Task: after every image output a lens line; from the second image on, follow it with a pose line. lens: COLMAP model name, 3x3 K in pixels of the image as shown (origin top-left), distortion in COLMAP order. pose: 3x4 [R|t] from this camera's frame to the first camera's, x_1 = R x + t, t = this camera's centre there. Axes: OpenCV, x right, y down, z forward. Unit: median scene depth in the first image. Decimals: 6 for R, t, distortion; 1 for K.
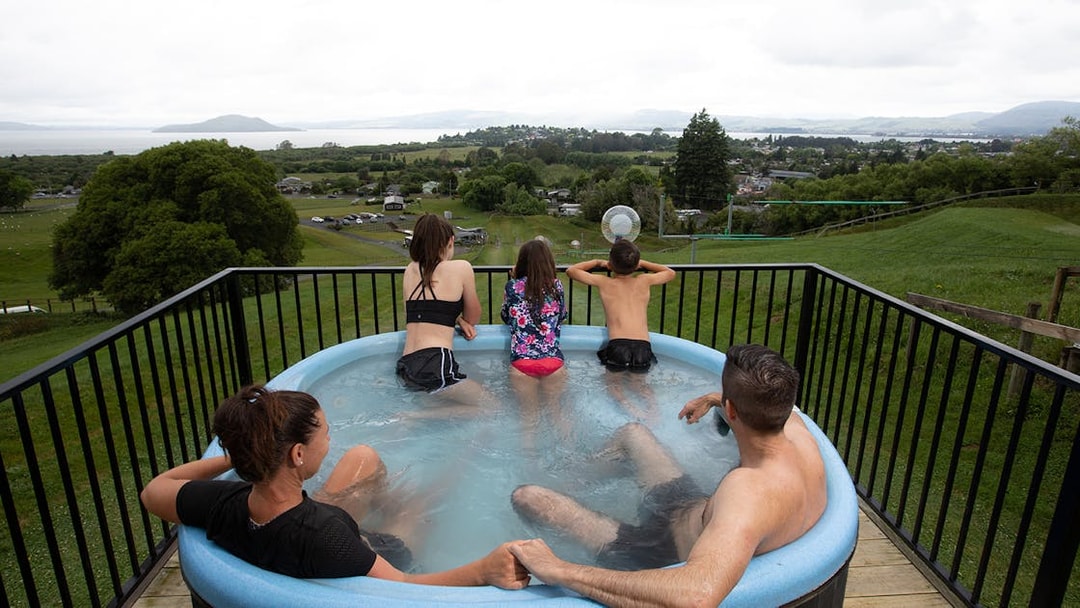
lens RADIAL K [[556.2, 0, 540.2], [0, 556.2, 303.5], [0, 0, 1]] dist [-0.032428, 0.002386]
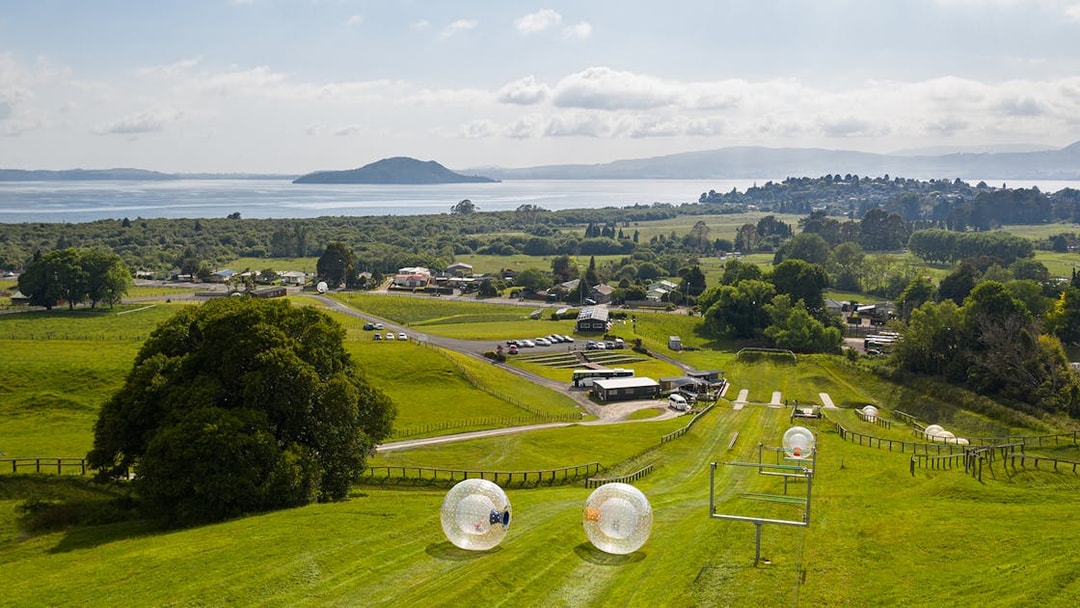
lens RADIAL K [[1010.5, 0, 541.9], [0, 1010.5, 300.8], [0, 0, 1]] dist [-0.093507, 0.000000]
pose [[0.931717, 0.034652, -0.361529, 0.080640], [-0.091318, 0.985810, -0.140852, -0.031137], [0.351519, 0.164248, 0.921660, -0.060930]]
